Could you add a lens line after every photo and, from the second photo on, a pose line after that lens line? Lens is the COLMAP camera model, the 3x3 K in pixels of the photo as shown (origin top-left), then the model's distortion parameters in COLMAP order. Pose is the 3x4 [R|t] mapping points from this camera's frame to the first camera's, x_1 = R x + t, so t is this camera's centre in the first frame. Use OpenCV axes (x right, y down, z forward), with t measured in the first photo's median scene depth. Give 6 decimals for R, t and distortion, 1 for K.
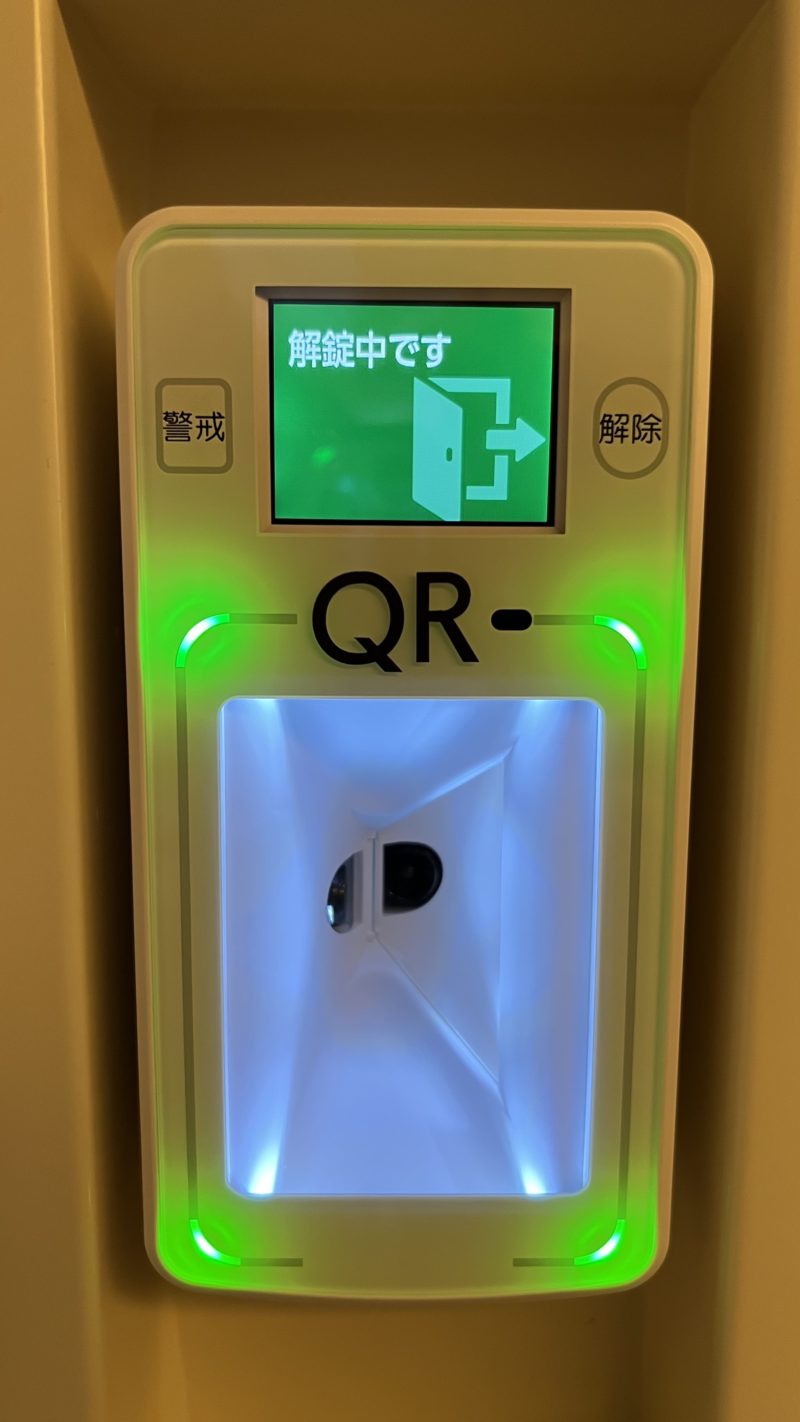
lens RADIAL K [[1052.8, 0, 410.7], [0, 1052.8, 705.9], [0, 0, 1]] dist [0.022036, -0.006372]
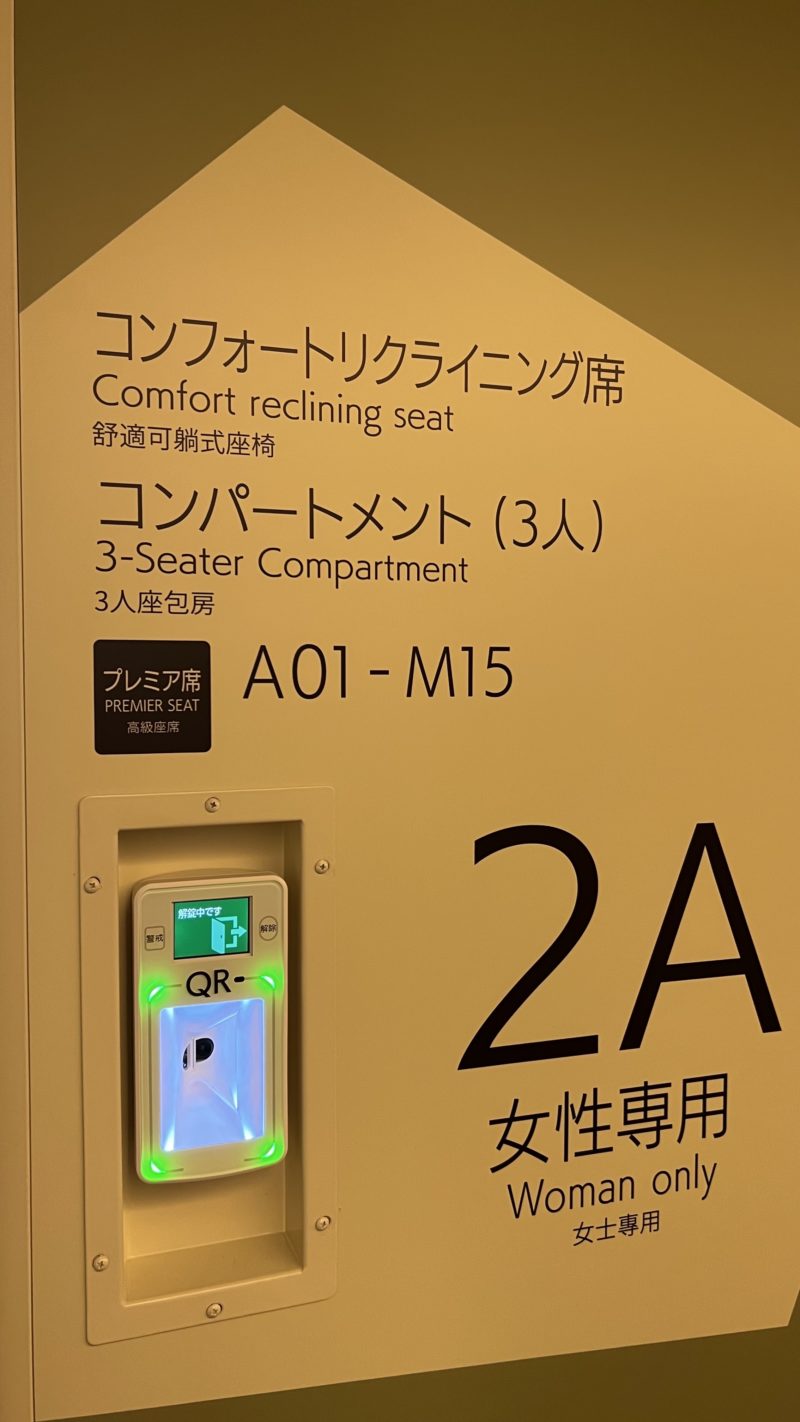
lens RADIAL K [[1052.8, 0, 400.4], [0, 1052.8, 723.3], [0, 0, 1]] dist [0.022036, -0.006372]
pose [[0.943458, -0.022264, 0.330743, -0.593693], [0.047882, 0.996431, -0.069510, -0.710876], [-0.328015, 0.081417, 0.941158, -2.841973]]
